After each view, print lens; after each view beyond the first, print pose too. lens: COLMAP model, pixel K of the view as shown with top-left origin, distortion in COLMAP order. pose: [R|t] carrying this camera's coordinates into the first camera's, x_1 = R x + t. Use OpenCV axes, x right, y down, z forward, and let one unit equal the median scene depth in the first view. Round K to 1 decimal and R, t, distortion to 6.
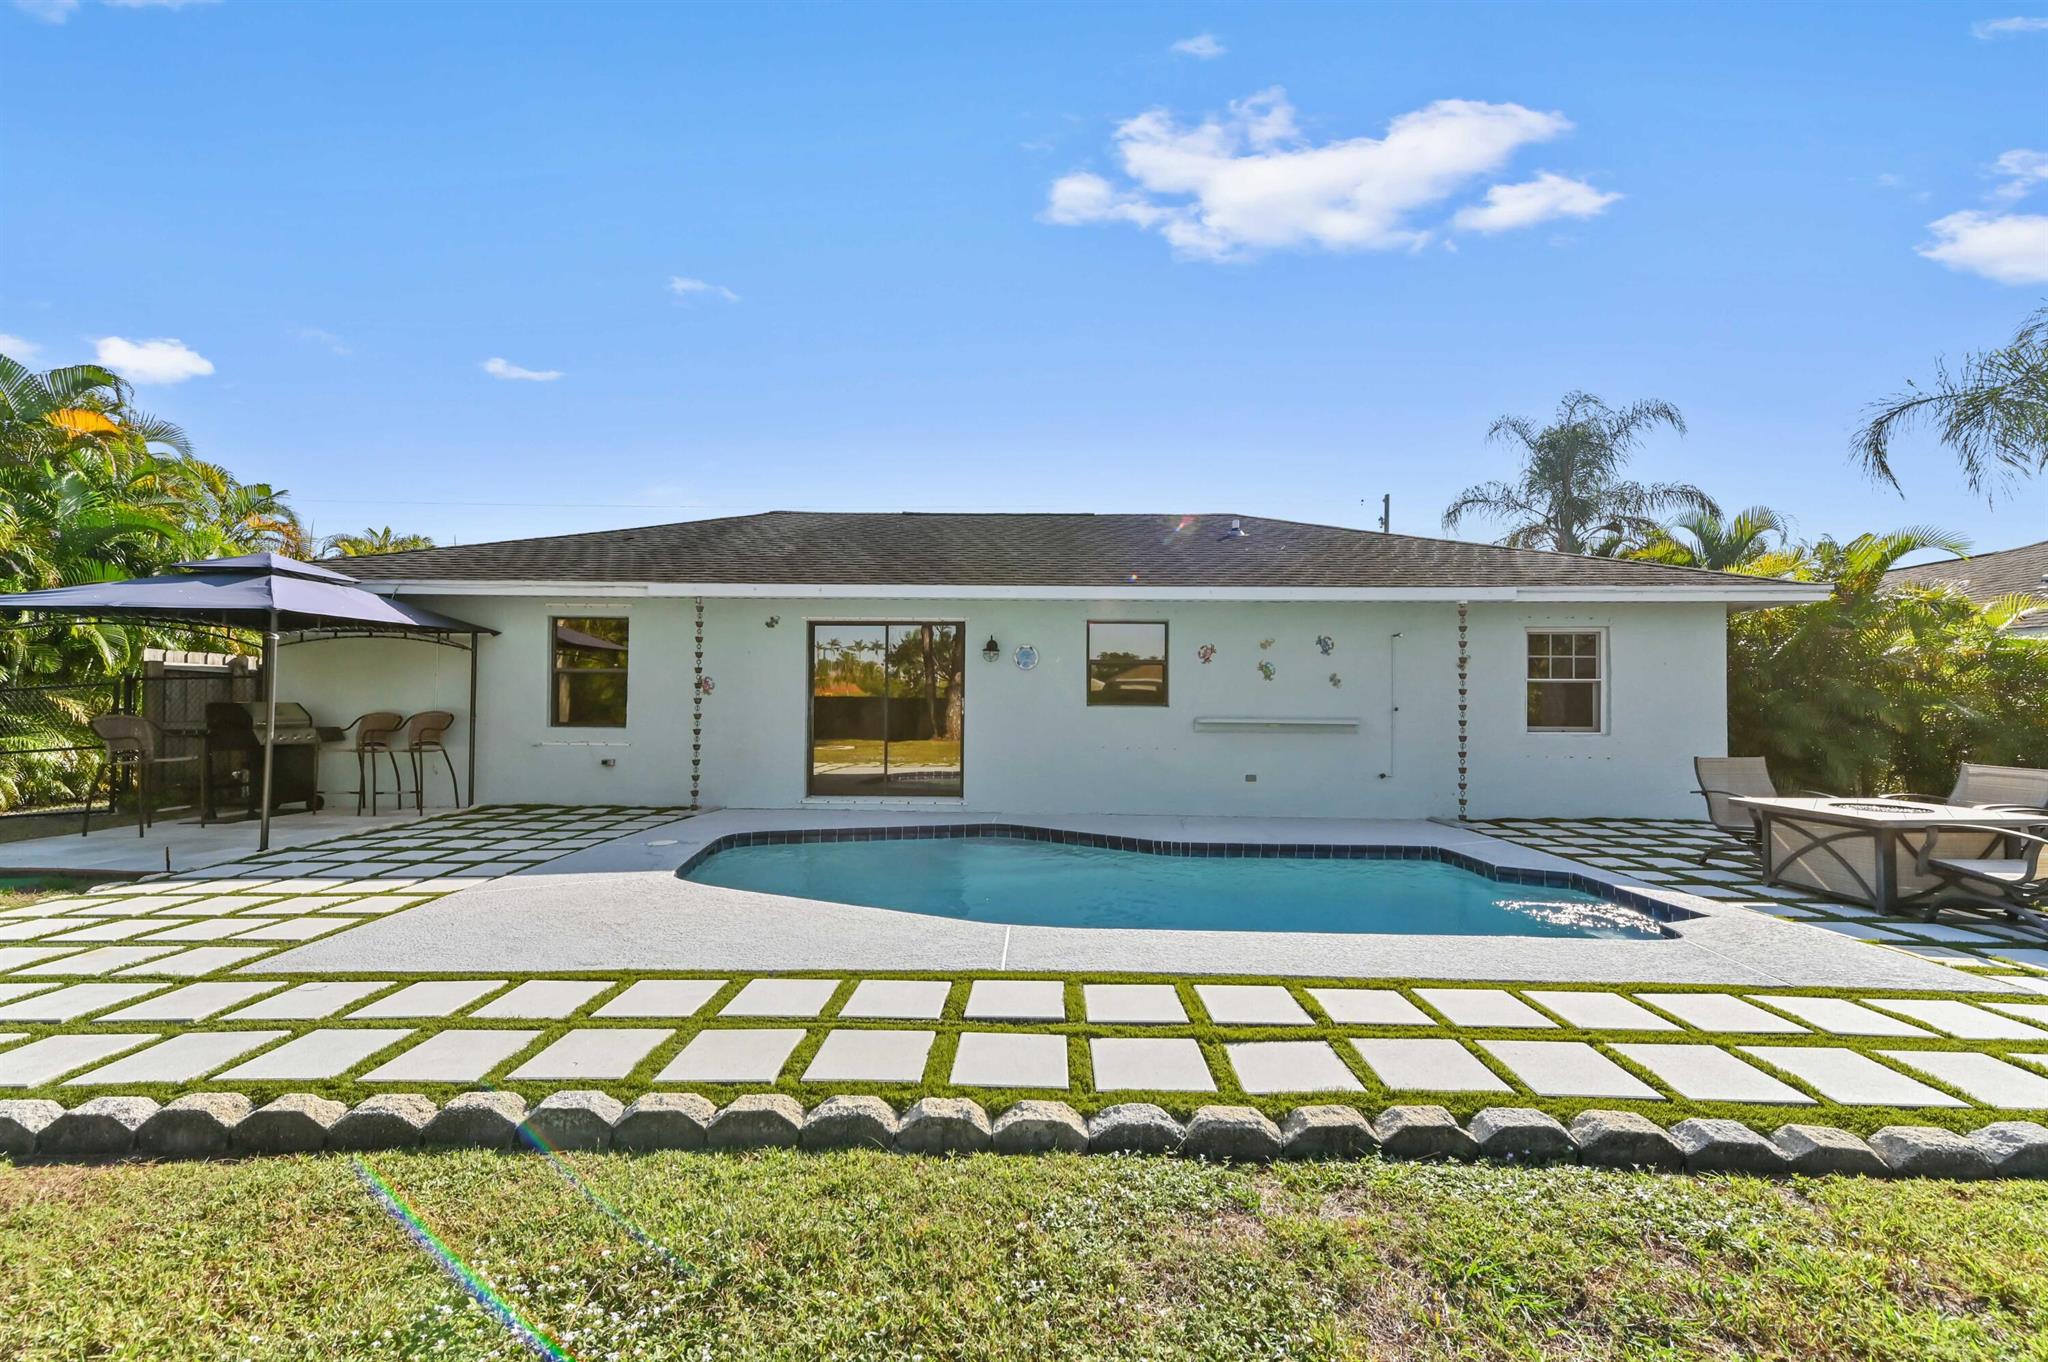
lens RADIAL K [[809.0, 0, 1026.8], [0, 809.0, 684.3], [0, 0, 1]] dist [0.014374, -0.000036]
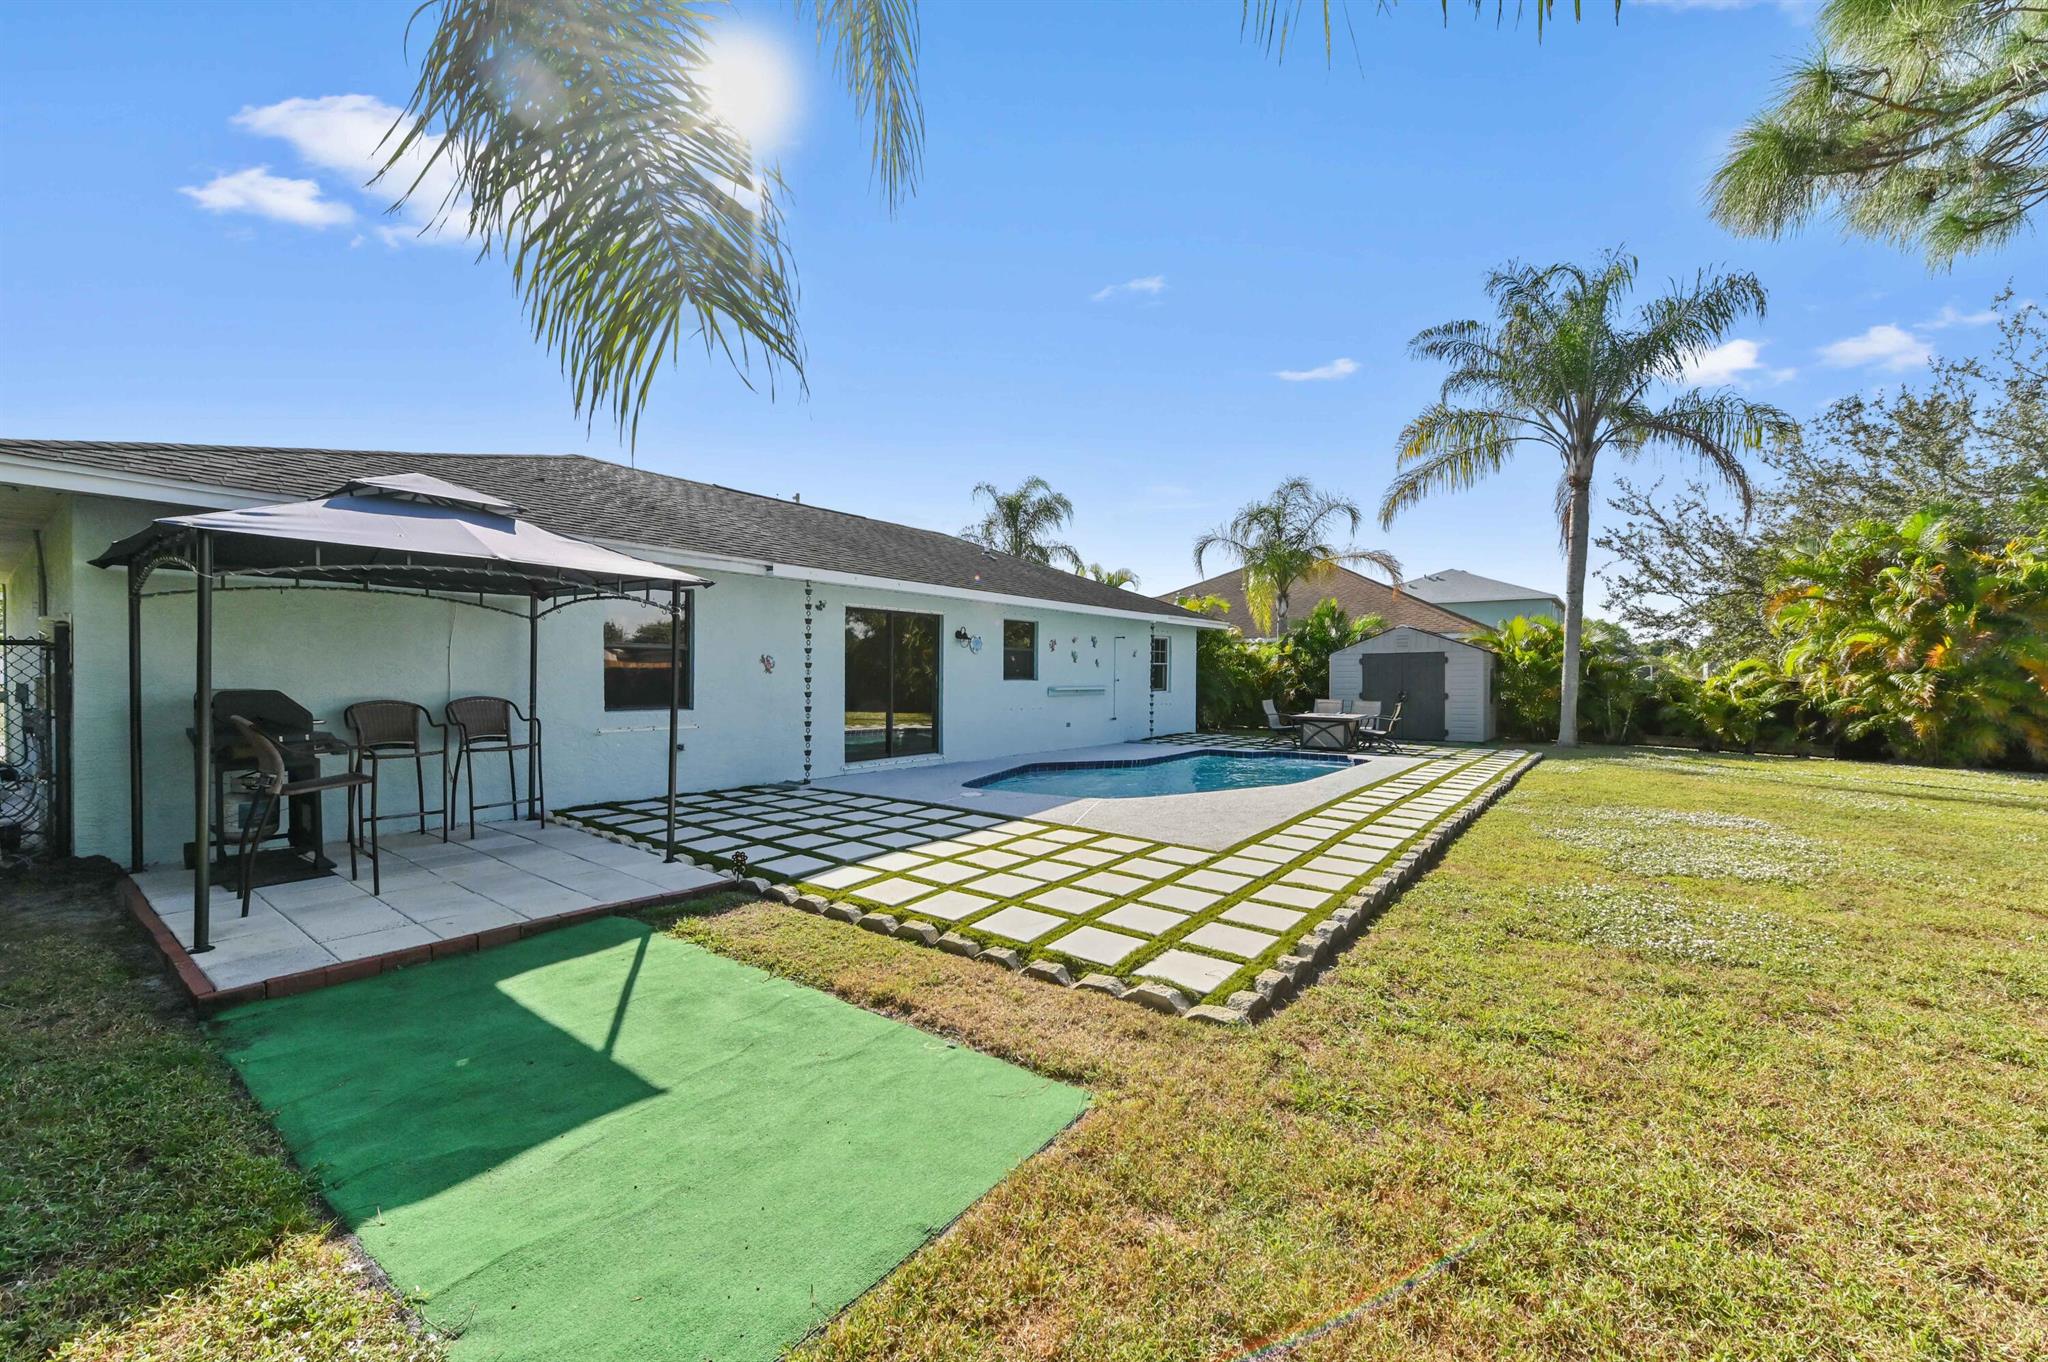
lens RADIAL K [[795.6, 0, 1024.0], [0, 795.6, 681.0], [0, 0, 1]] dist [0.015779, -0.000018]
pose [[0.583954, -0.011930, 0.811699, -1.076440], [-0.020557, 0.999354, 0.029478, -0.013842], [-0.811526, -0.033900, 0.583332, 0.176799]]
